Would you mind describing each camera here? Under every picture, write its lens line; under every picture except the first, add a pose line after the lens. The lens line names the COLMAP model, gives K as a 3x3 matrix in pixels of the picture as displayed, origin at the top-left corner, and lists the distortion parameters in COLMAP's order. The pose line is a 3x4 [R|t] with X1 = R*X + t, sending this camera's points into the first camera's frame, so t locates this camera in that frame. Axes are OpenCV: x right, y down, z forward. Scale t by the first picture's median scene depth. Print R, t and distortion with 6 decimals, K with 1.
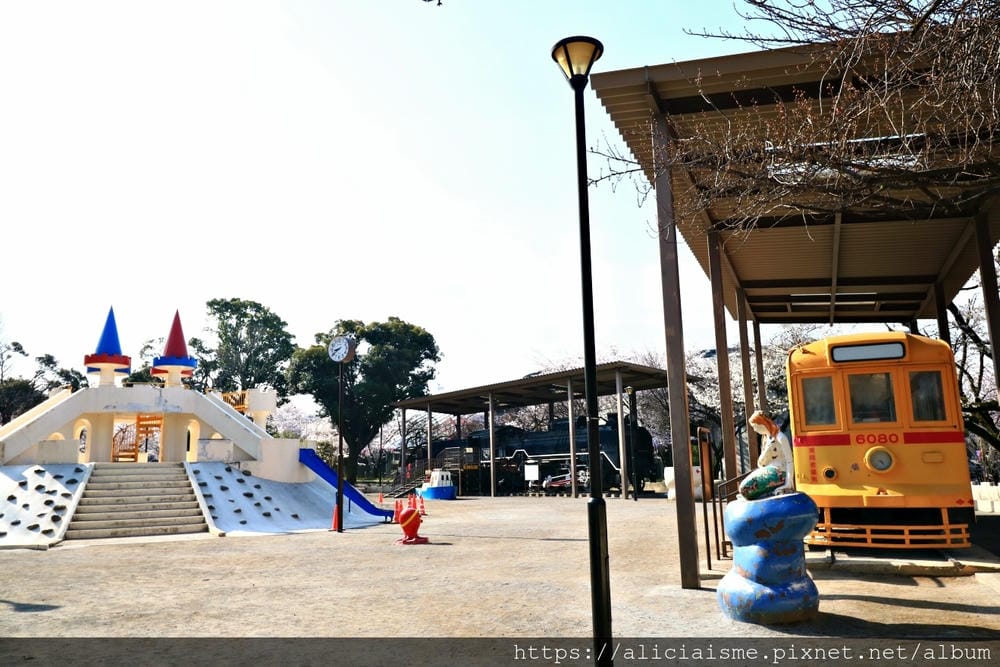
lens RADIAL K [[782.4, 0, 499.7], [0, 782.4, 335.7], [0, 0, 1]] dist [-0.000420, -0.006580]
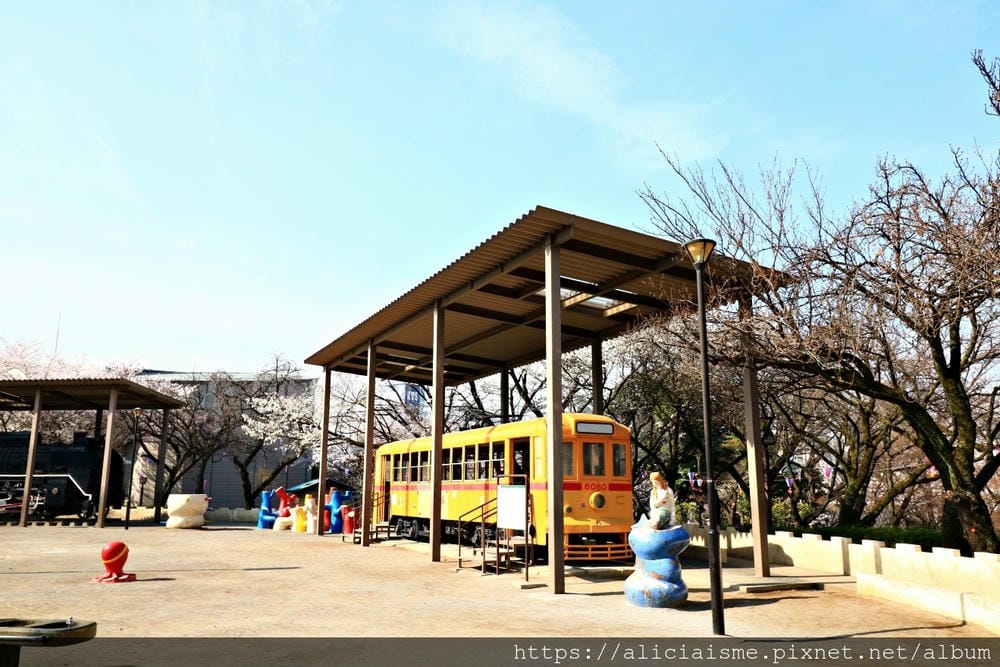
lens RADIAL K [[782.4, 0, 501.0], [0, 782.4, 331.3], [0, 0, 1]] dist [-0.000420, -0.006580]
pose [[0.663462, 0.173692, 0.727770, -0.777189], [-0.146727, 0.983999, -0.101082, 0.016696], [-0.733682, -0.039719, 0.678331, 0.128289]]
